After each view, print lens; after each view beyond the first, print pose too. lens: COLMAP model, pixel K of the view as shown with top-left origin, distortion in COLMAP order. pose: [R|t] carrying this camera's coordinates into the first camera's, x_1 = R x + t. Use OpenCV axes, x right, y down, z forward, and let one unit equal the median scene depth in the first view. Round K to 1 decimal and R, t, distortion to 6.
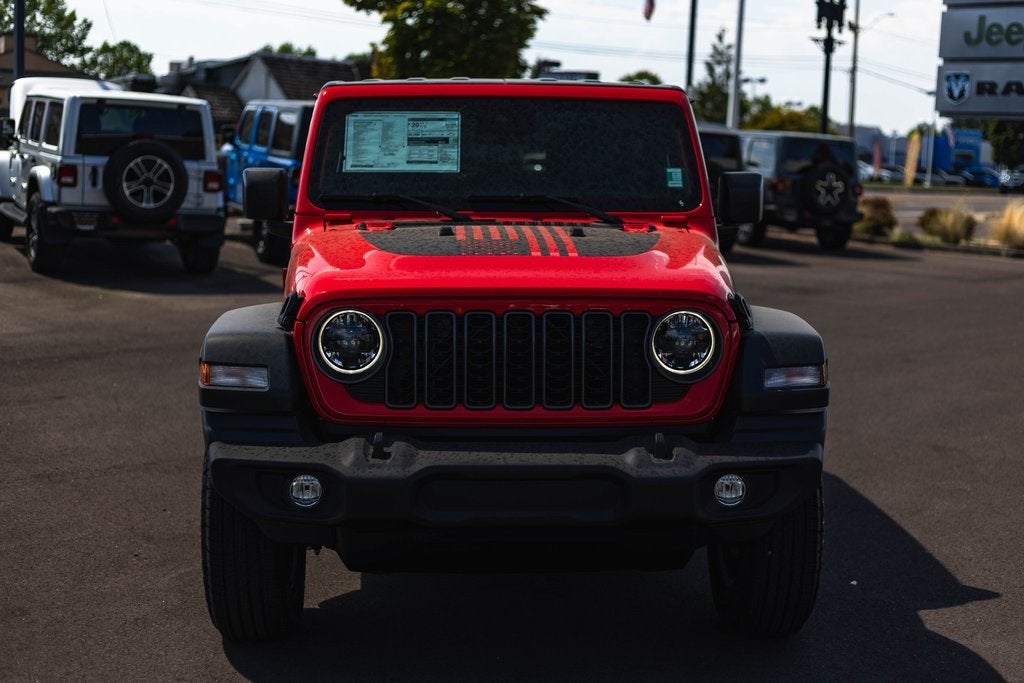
lens RADIAL K [[1642.3, 0, 487.2], [0, 1642.3, 340.2], [0, 0, 1]] dist [-0.023114, -0.000559]
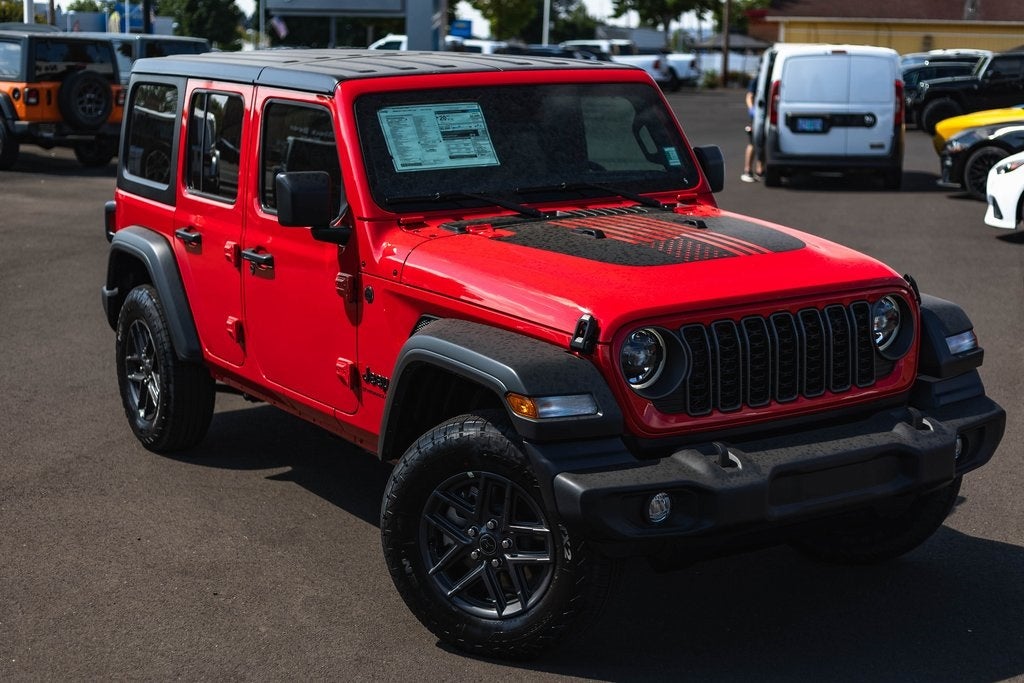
lens RADIAL K [[1683.4, 0, 493.9], [0, 1683.4, 375.7], [0, 0, 1]] dist [0.008484, 0.062877]
pose [[0.869038, -0.124519, 0.478820, -0.527308], [0.080216, 0.990467, 0.111986, -0.089523], [-0.488200, -0.058911, 0.870741, 0.093955]]
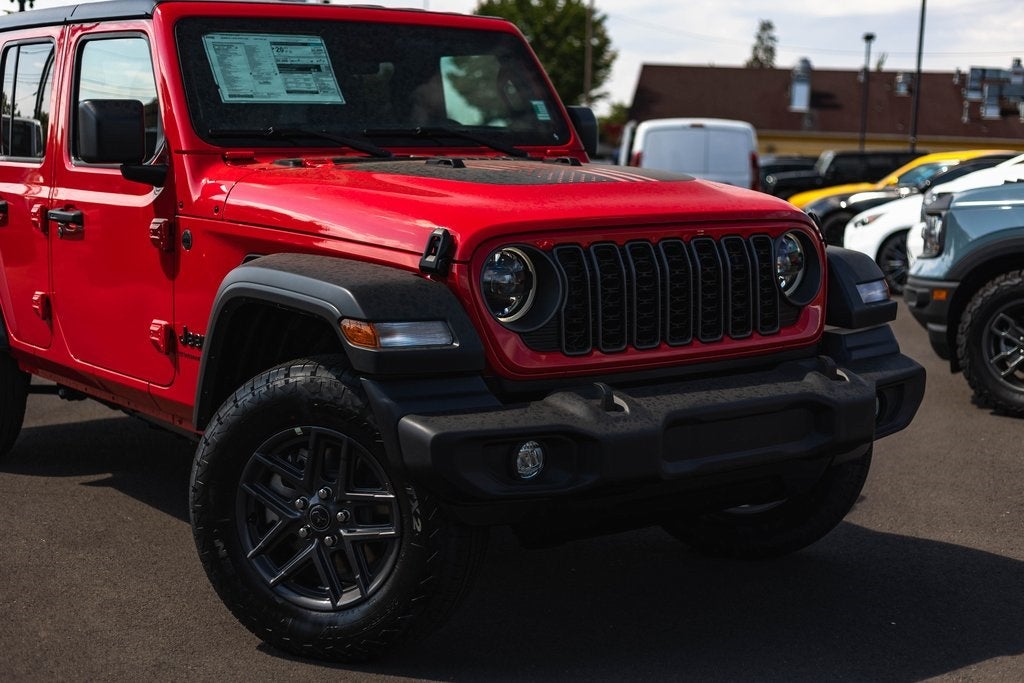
lens RADIAL K [[1571.3, 0, 512.0], [0, 1571.3, 341.5], [0, 0, 1]] dist [-0.000605, 0.087225]
pose [[0.822424, -0.081305, 0.563035, -0.425291], [0.073738, 0.996620, 0.036207, 0.000817], [-0.564076, 0.011740, 0.825640, 0.253475]]
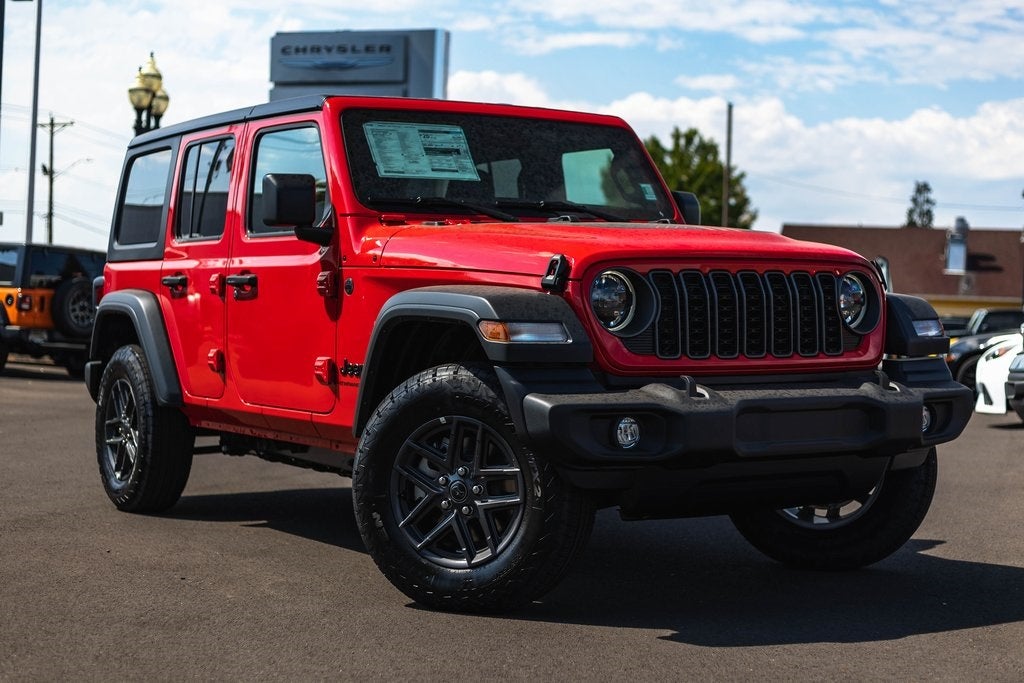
lens RADIAL K [[1731.0, 0, 512.0], [0, 1731.0, 341.5], [0, 0, 1]] dist [0.001056, 0.110093]
pose [[0.863973, -0.015248, 0.503307, -0.549349], [0.065338, 0.994486, -0.082030, 0.089528], [-0.499281, 0.103757, 0.860205, 0.056813]]
